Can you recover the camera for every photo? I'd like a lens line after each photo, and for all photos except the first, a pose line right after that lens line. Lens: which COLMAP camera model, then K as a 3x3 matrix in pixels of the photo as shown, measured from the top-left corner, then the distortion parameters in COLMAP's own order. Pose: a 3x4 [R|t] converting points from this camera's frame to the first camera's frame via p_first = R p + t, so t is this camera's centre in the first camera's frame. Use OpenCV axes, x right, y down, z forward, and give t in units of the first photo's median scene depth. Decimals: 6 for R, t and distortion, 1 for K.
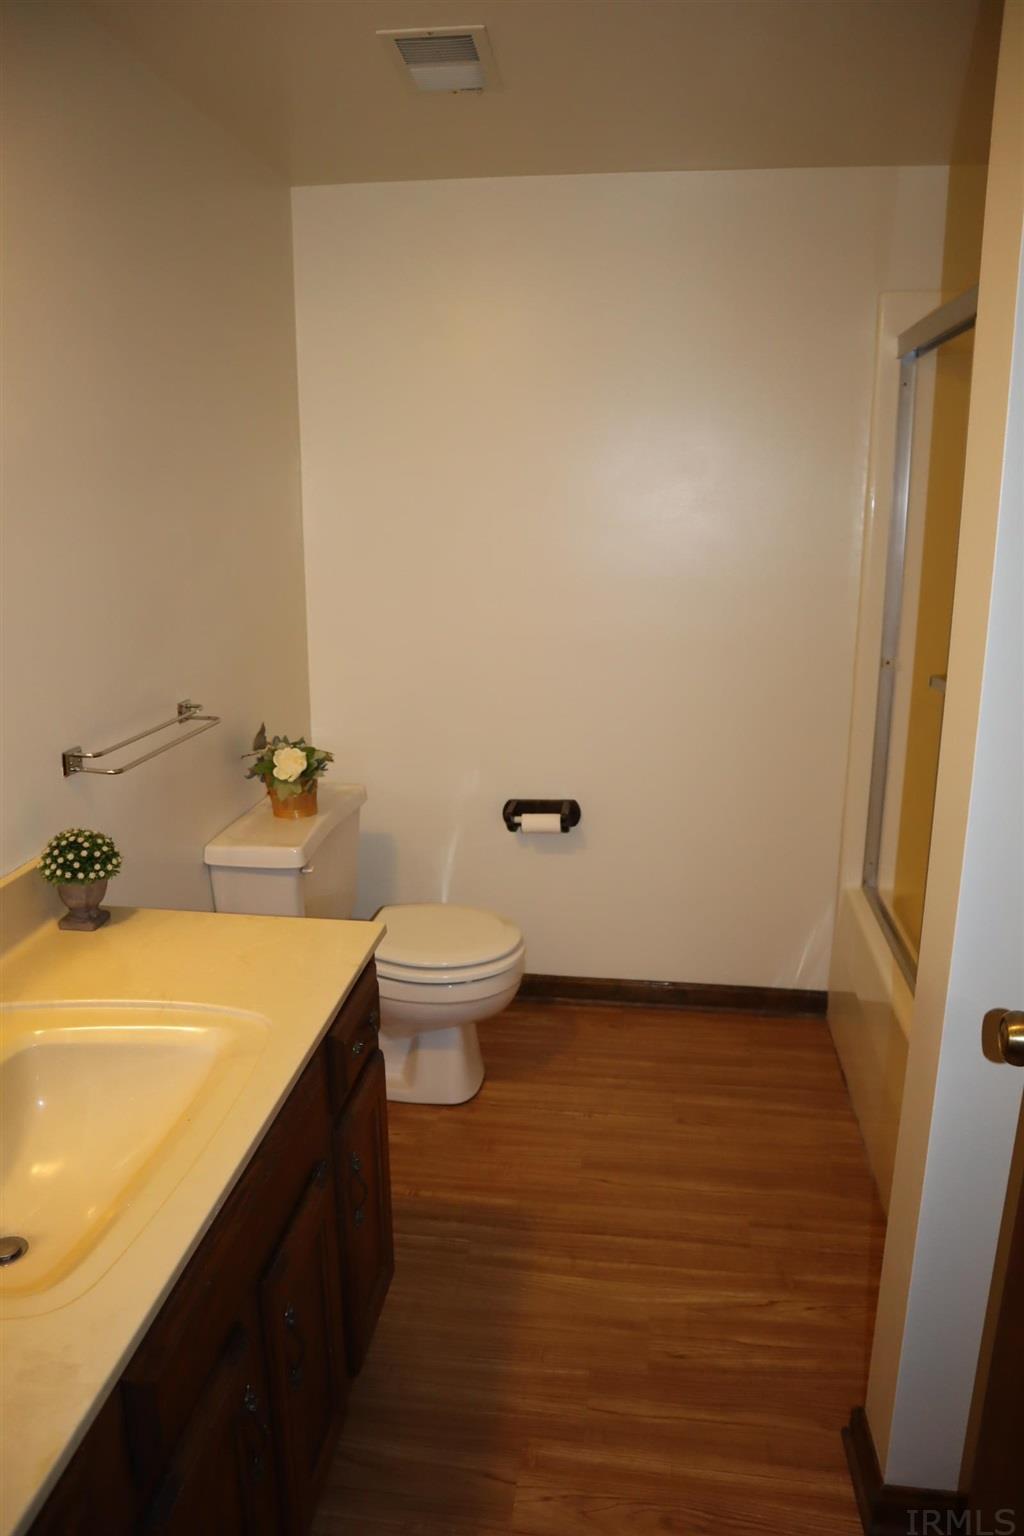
lens RADIAL K [[1062.4, 0, 508.6], [0, 1062.4, 785.5], [0, 0, 1]] dist [-0.122581, 0.083816]
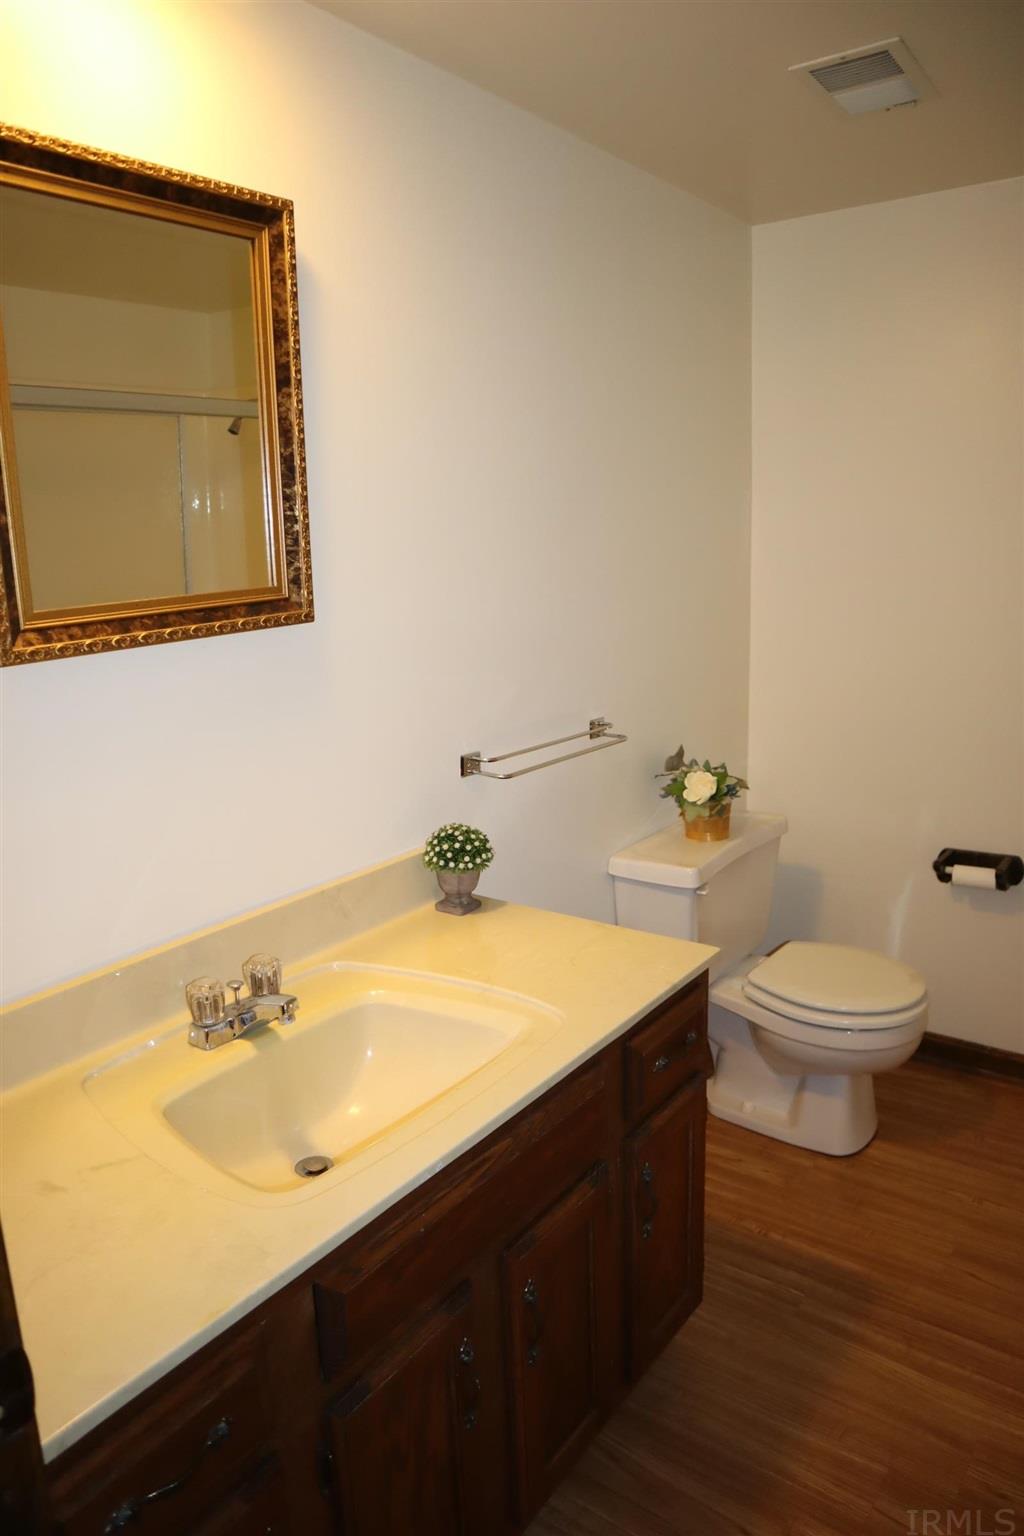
lens RADIAL K [[1062.4, 0, 508.6], [0, 1062.4, 785.5], [0, 0, 1]] dist [-0.122581, 0.083816]
pose [[0.877315, 0.089316, -0.471531, 0.134598], [-0.101415, 0.994844, -0.000249, -0.003454], [0.469078, 0.048038, 0.881849, 0.010375]]
